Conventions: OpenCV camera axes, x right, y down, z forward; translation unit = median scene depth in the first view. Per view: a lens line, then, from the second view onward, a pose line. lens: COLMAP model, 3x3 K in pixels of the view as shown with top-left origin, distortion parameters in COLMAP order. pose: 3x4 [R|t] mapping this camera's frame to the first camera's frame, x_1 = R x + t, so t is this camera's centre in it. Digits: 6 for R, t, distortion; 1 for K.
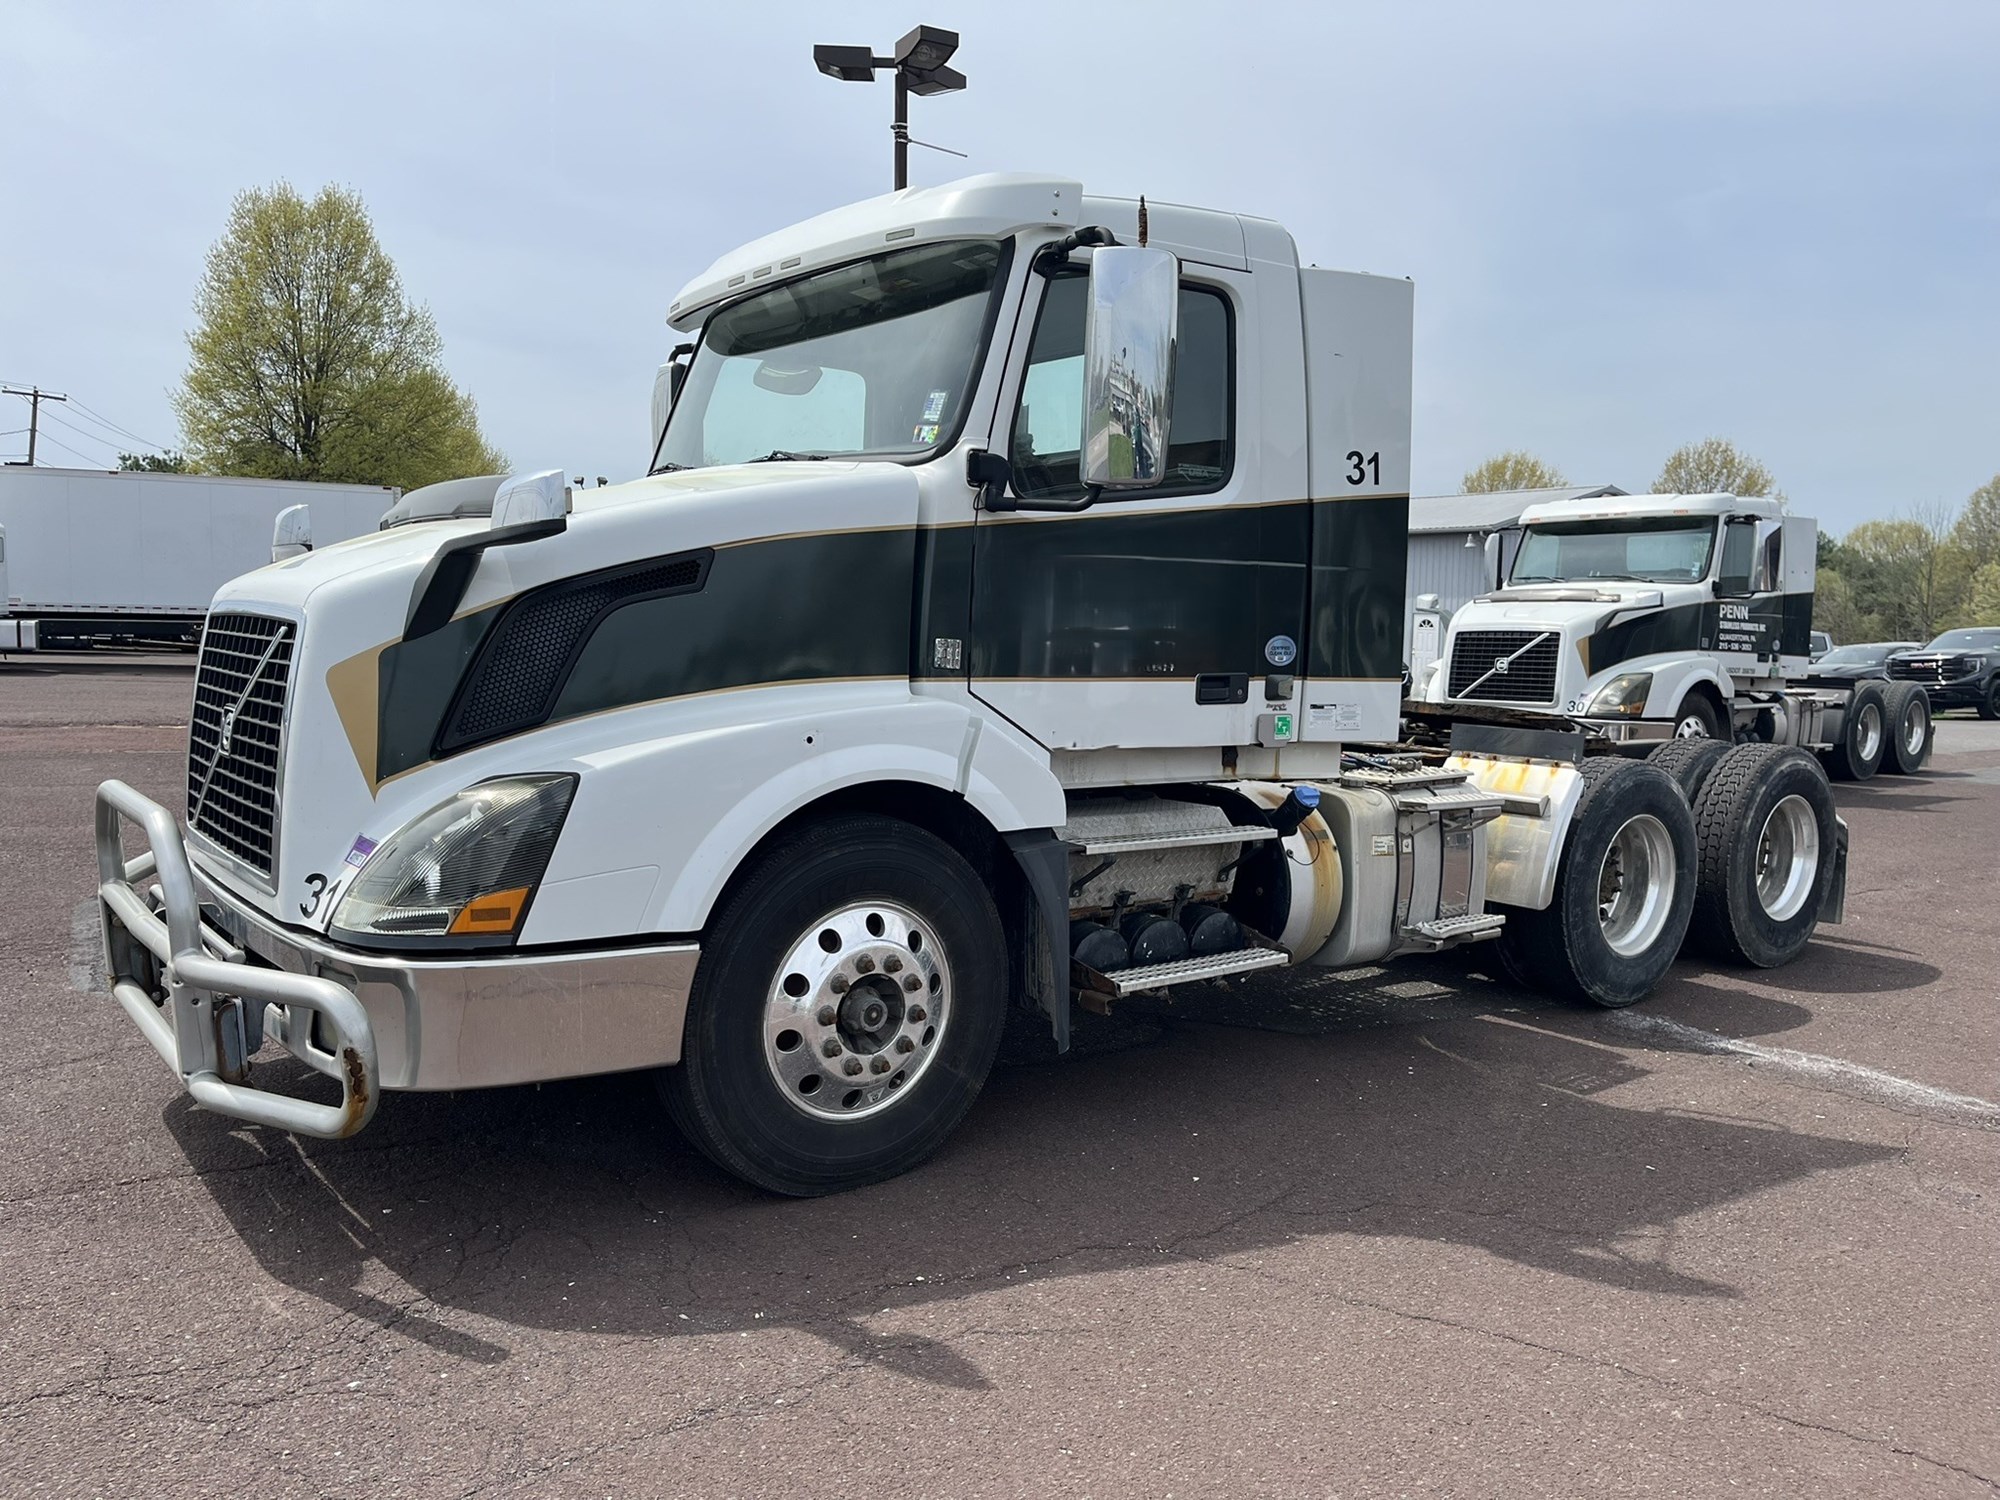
lens RADIAL K [[1455.5, 0, 1000.0], [0, 1455.5, 750.0], [0, 0, 1]] dist [-0.037328, -0.000967]
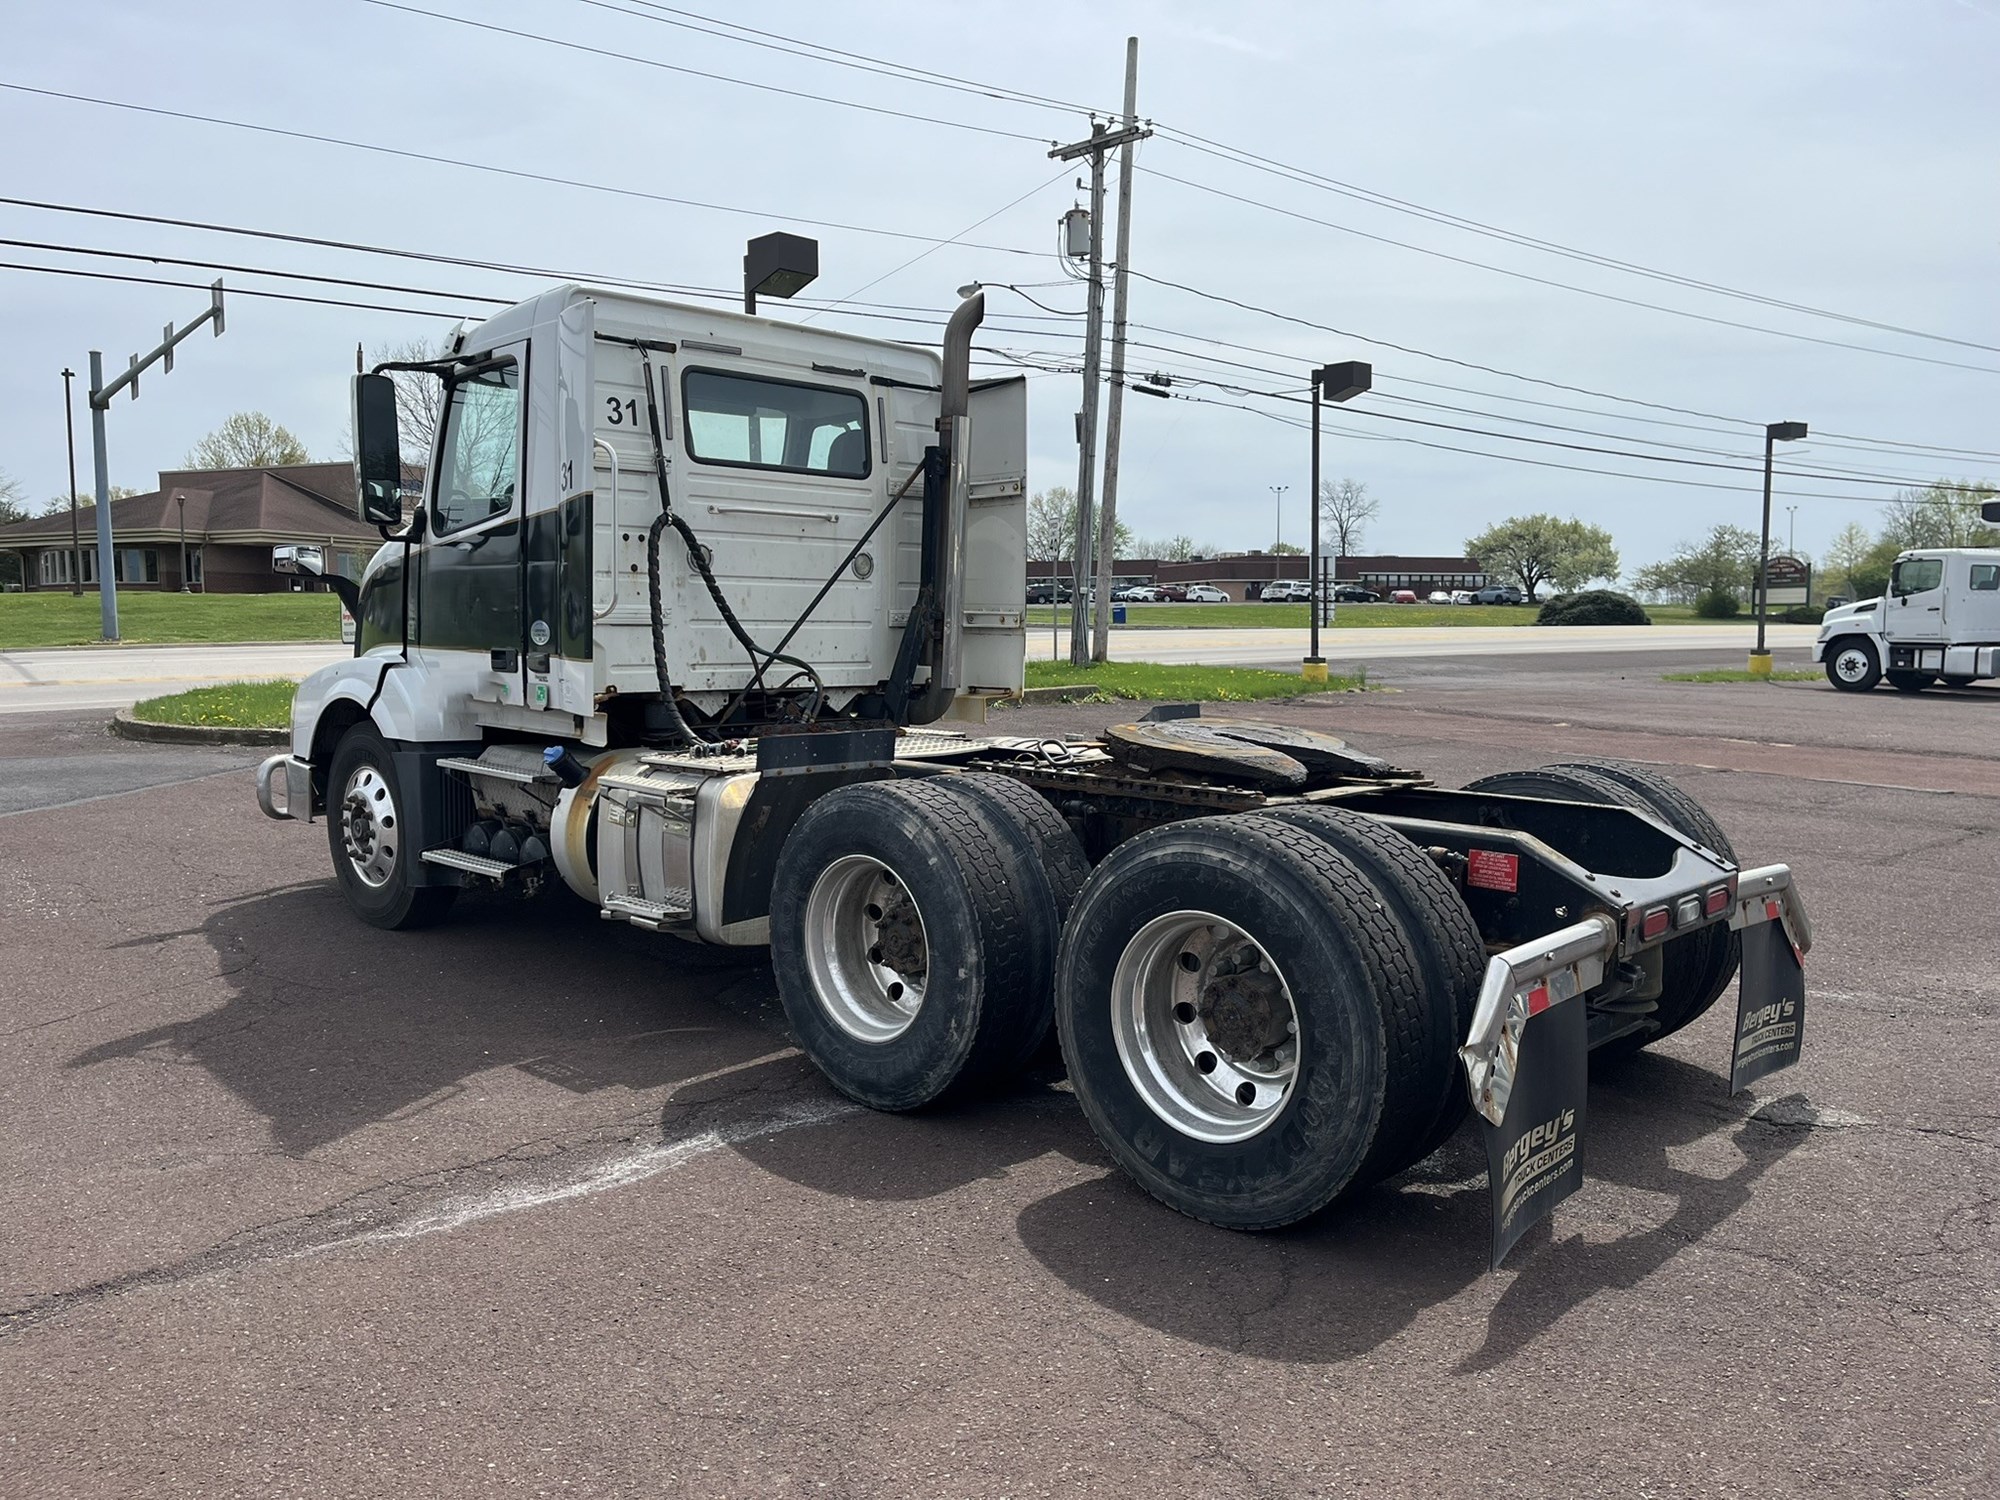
lens RADIAL K [[1567.2, 0, 1000.8], [0, 1567.2, 791.0], [0, 0, 1]] dist [0.001207, -0.002800]
pose [[0.139017, 0.086998, -0.986461, 1.547159], [-0.092484, 0.992921, 0.074534, -0.069087], [0.985962, 0.080870, 0.146078, 1.185278]]
